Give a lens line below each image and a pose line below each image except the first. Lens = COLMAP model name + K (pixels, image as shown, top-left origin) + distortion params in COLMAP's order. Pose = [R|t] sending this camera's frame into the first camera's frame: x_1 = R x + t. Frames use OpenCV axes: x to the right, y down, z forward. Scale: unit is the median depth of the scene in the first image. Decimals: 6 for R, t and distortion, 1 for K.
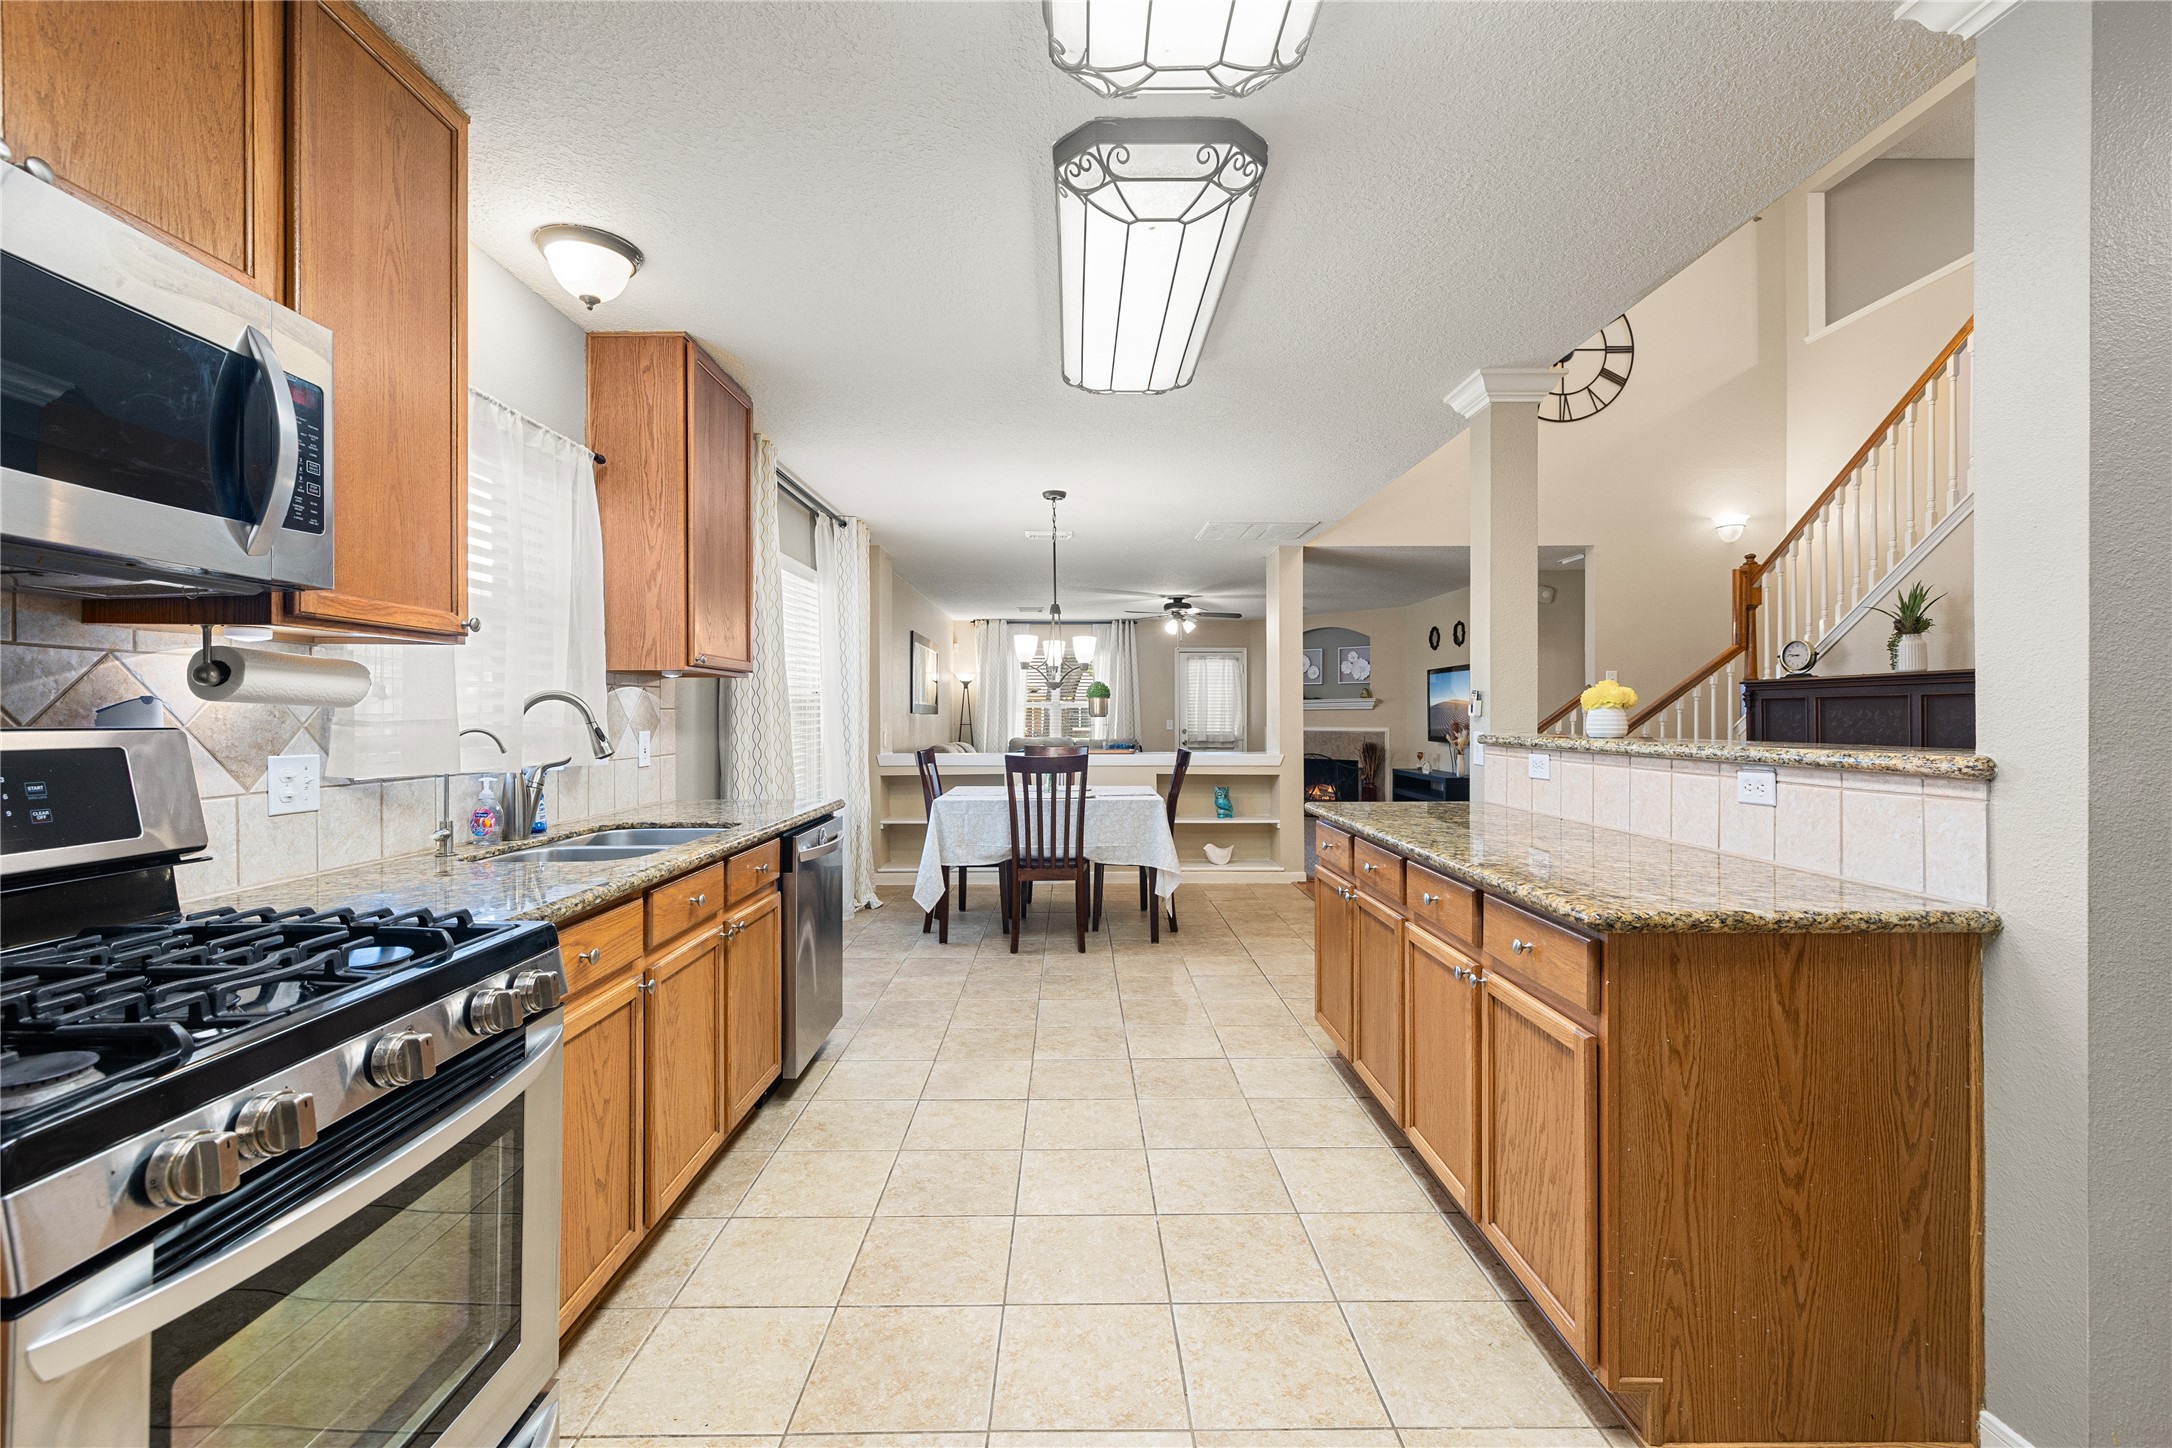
lens RADIAL K [[928.8, 0, 1101.9], [0, 928.8, 719.1], [0, 0, 1]] dist [0.000091, -0.000599]
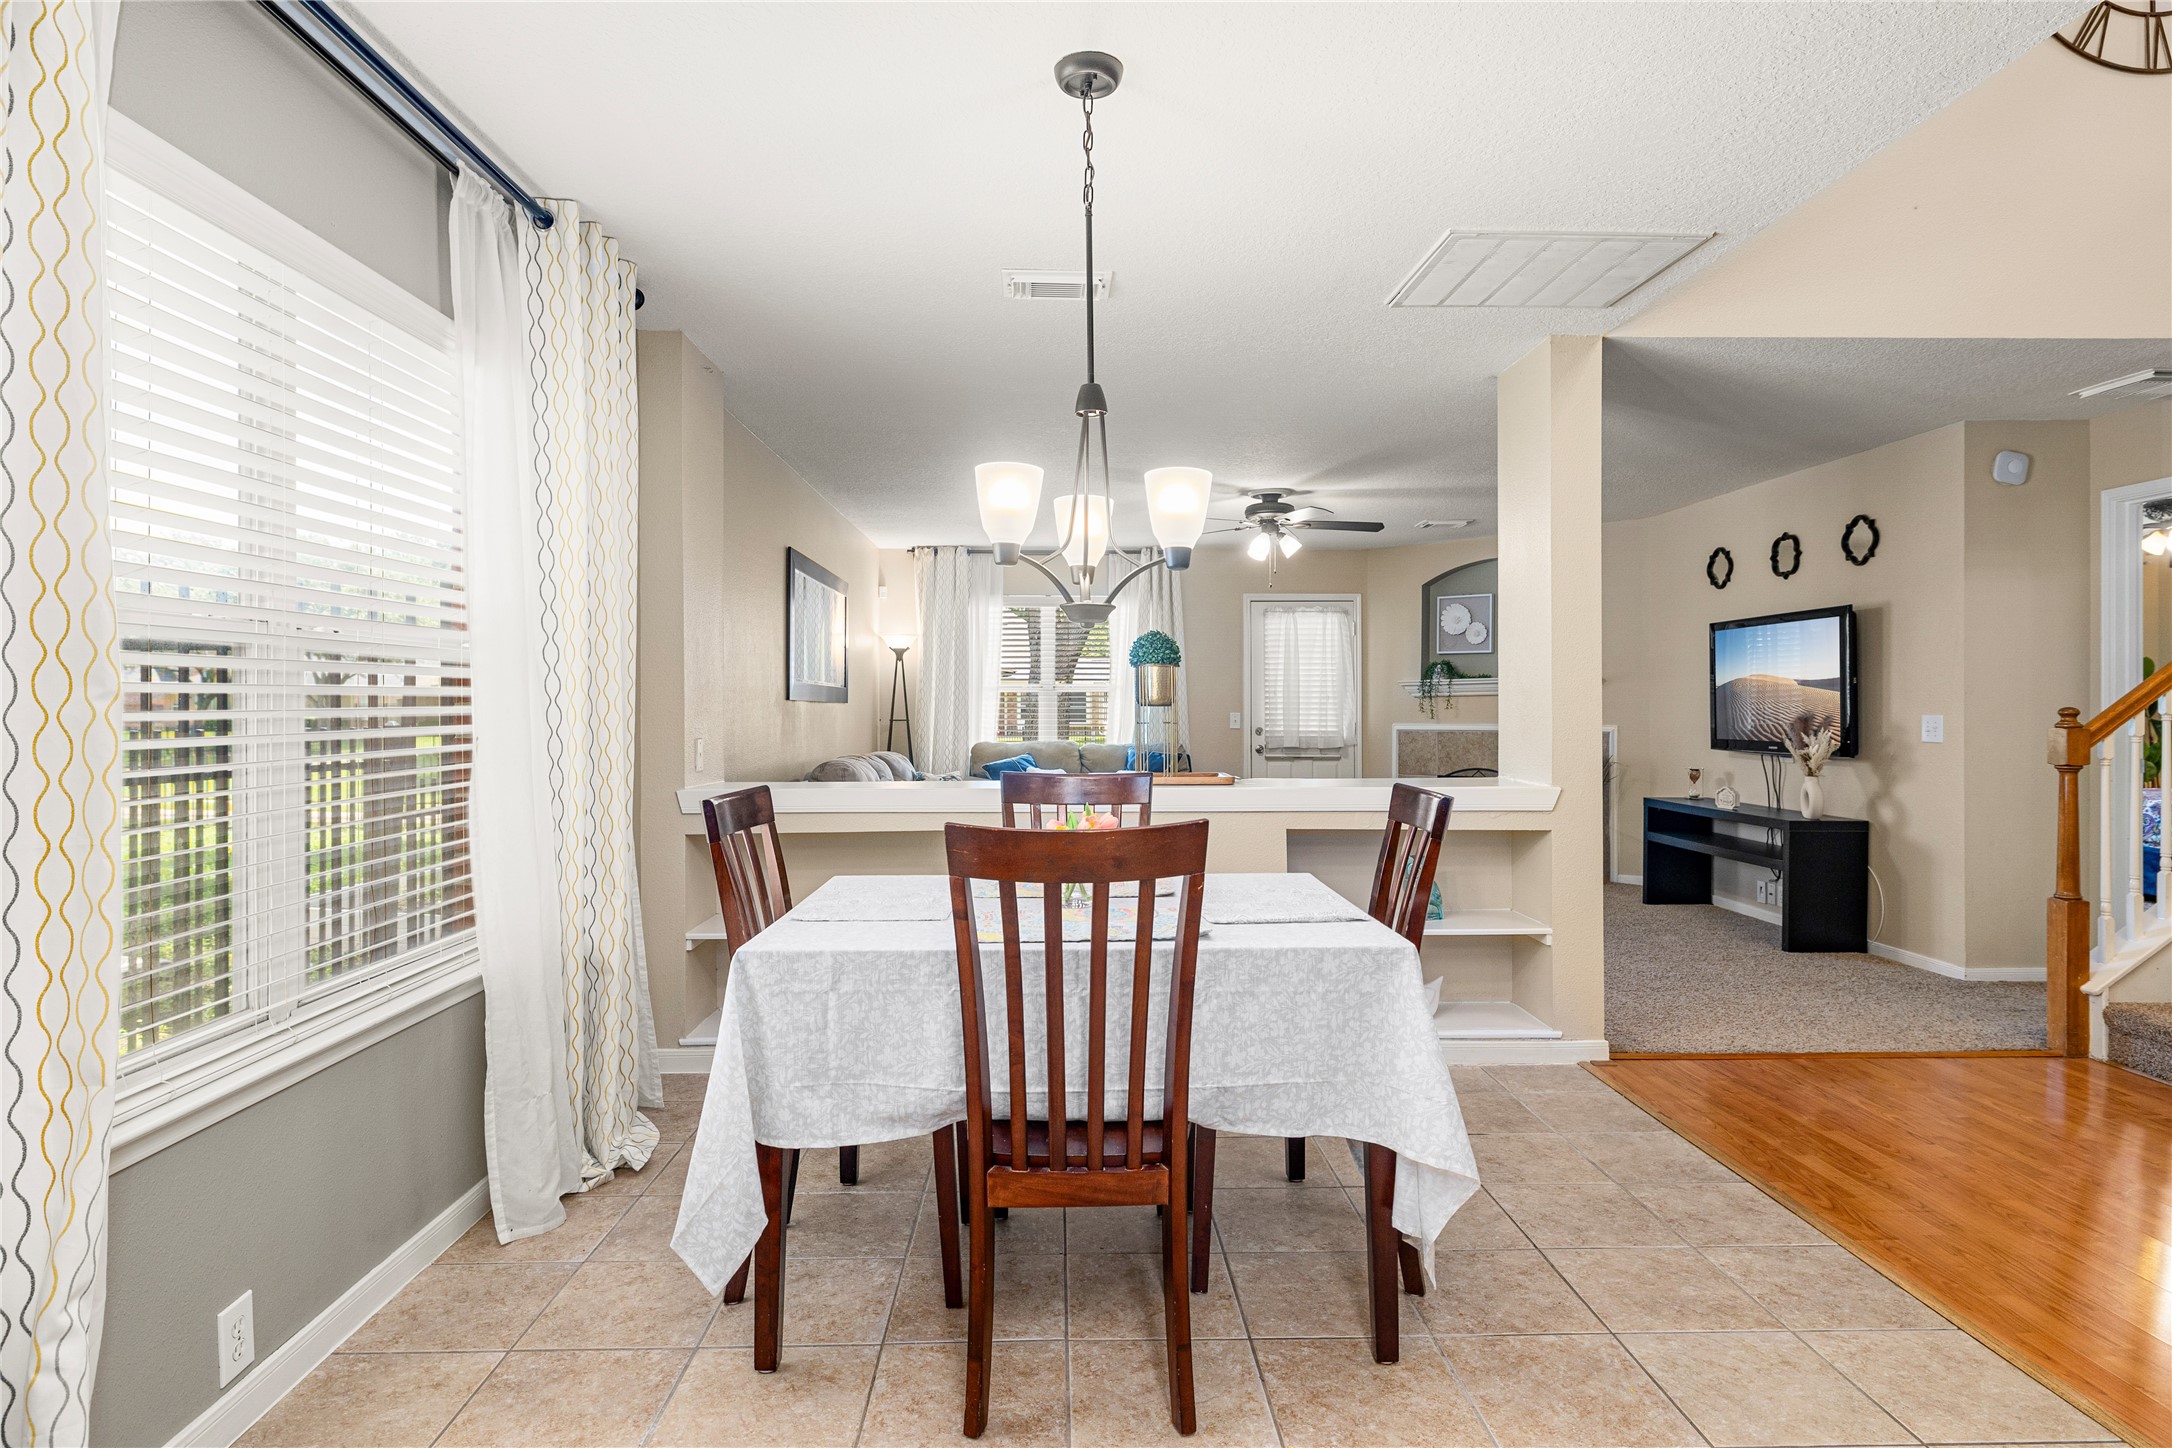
lens RADIAL K [[1184.6, 0, 1067.1], [0, 1184.6, 711.7], [0, 0, 1]] dist [-0.003241, -0.001053]
pose [[0.999768, -0.001005, -0.021525, -0.090455], [0.001003, 0.999999, -0.000115, 0.000841], [0.021525, 0.000094, 0.999768, 0.994147]]
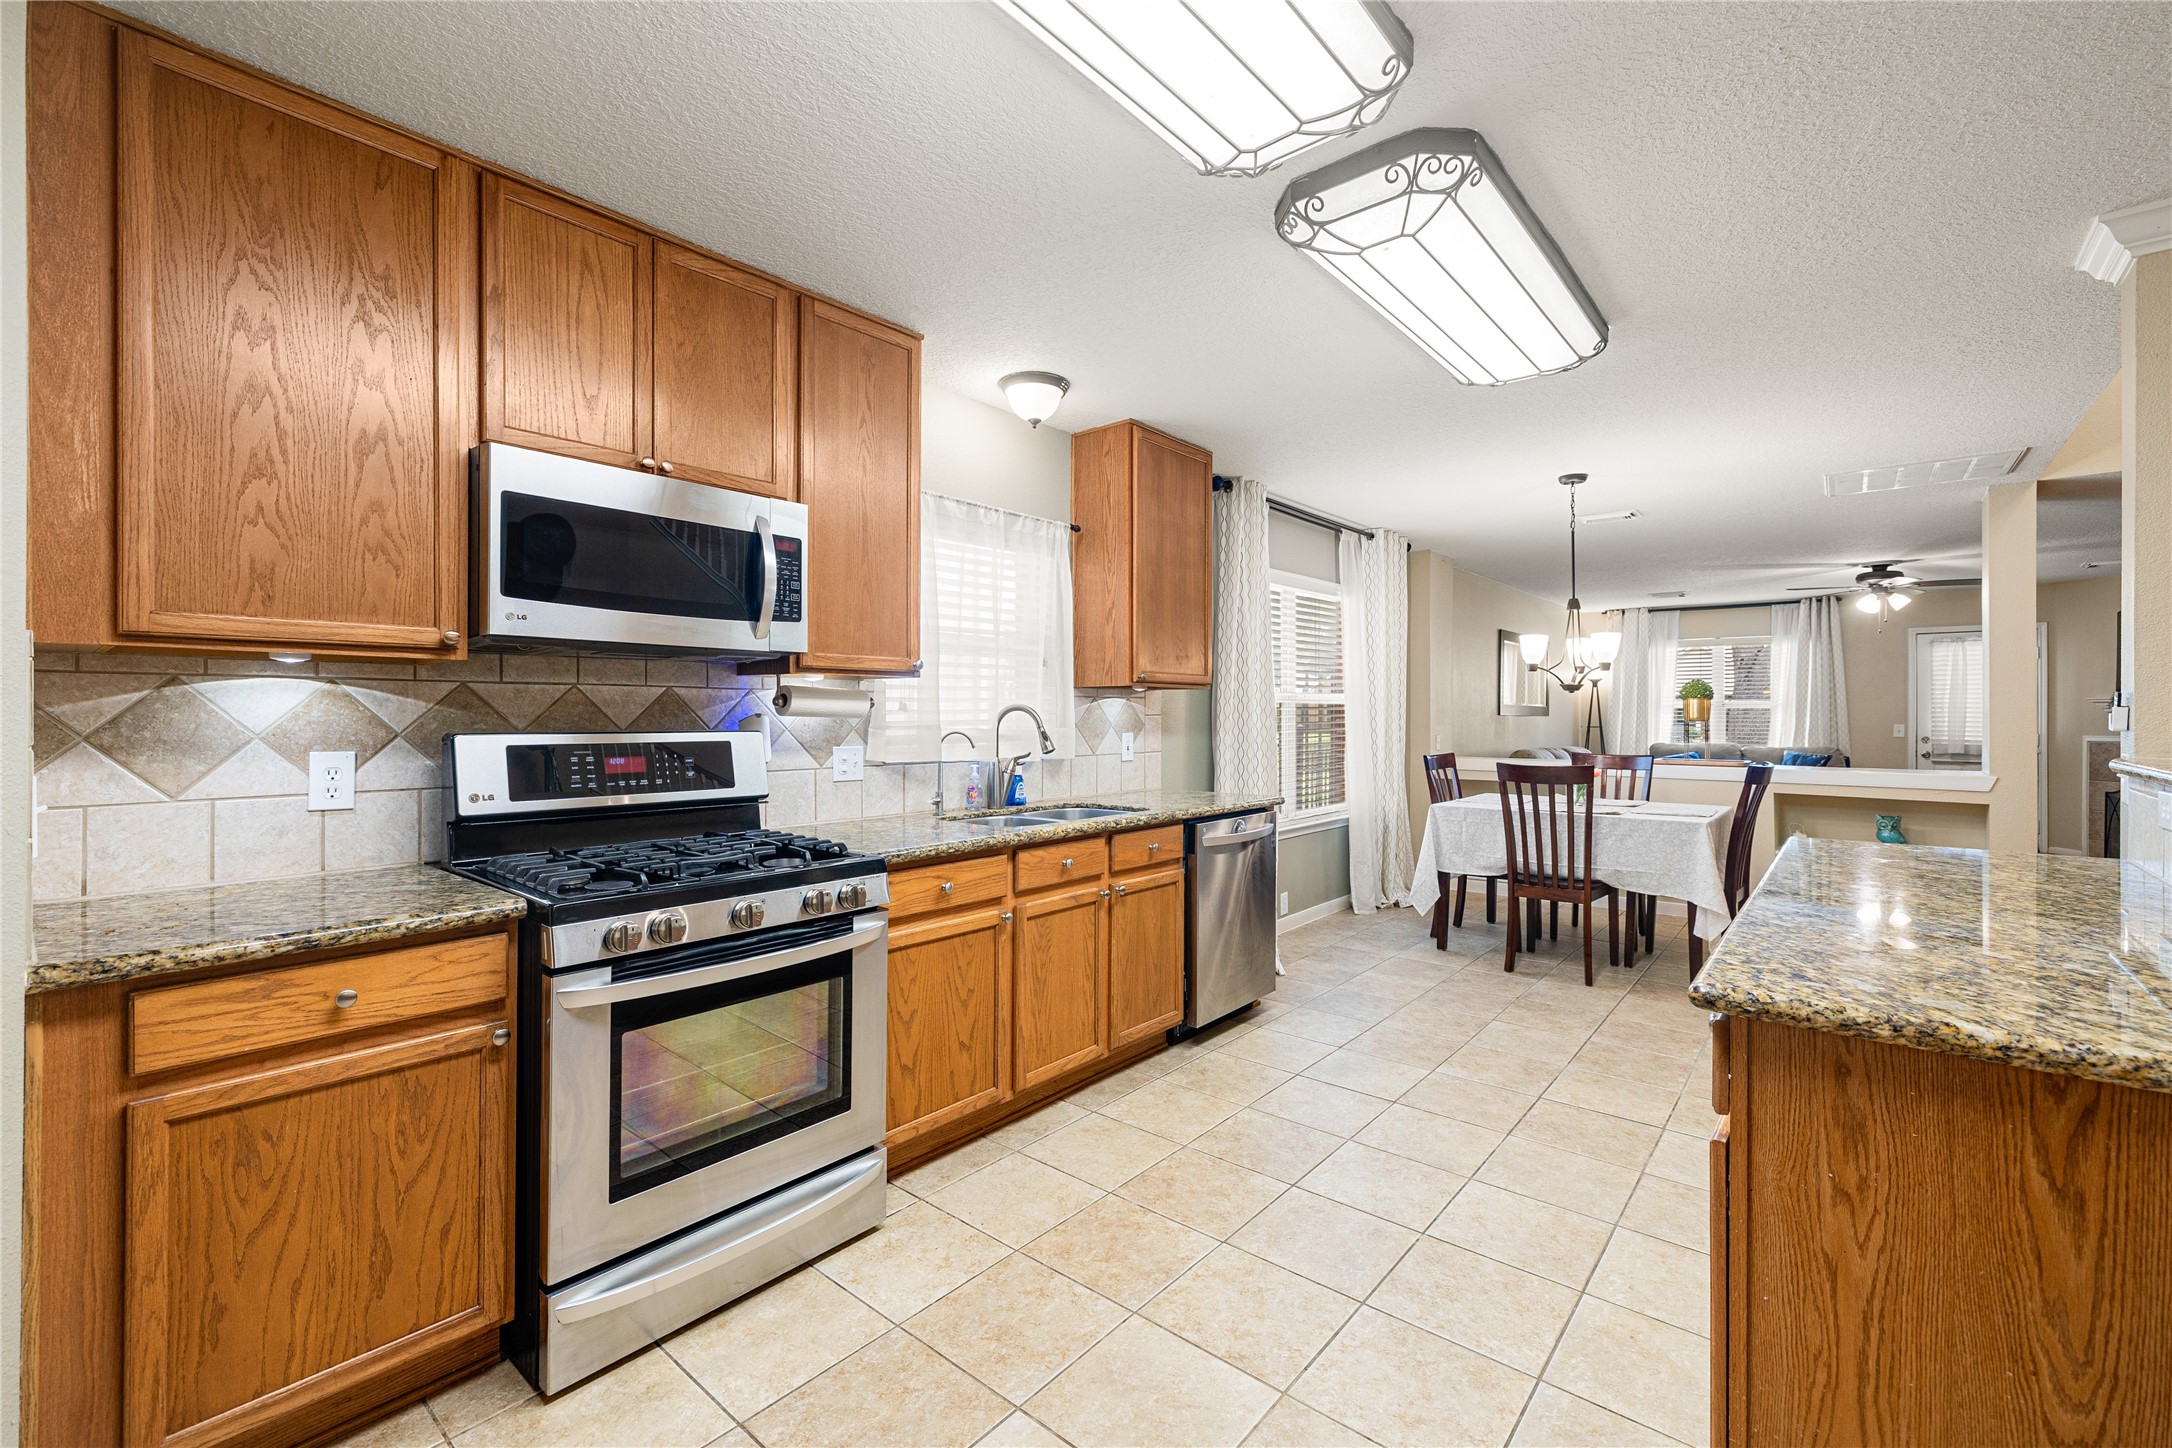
lens RADIAL K [[928.8, 0, 1103.0], [0, 928.8, 715.8], [0, 0, 1]] dist [0.000091, -0.000599]
pose [[0.753377, 0.004739, -0.657571, 0.363137], [-0.005815, 0.999983, 0.000544, -0.012561], [0.657563, 0.003414, 0.753392, 0.024591]]
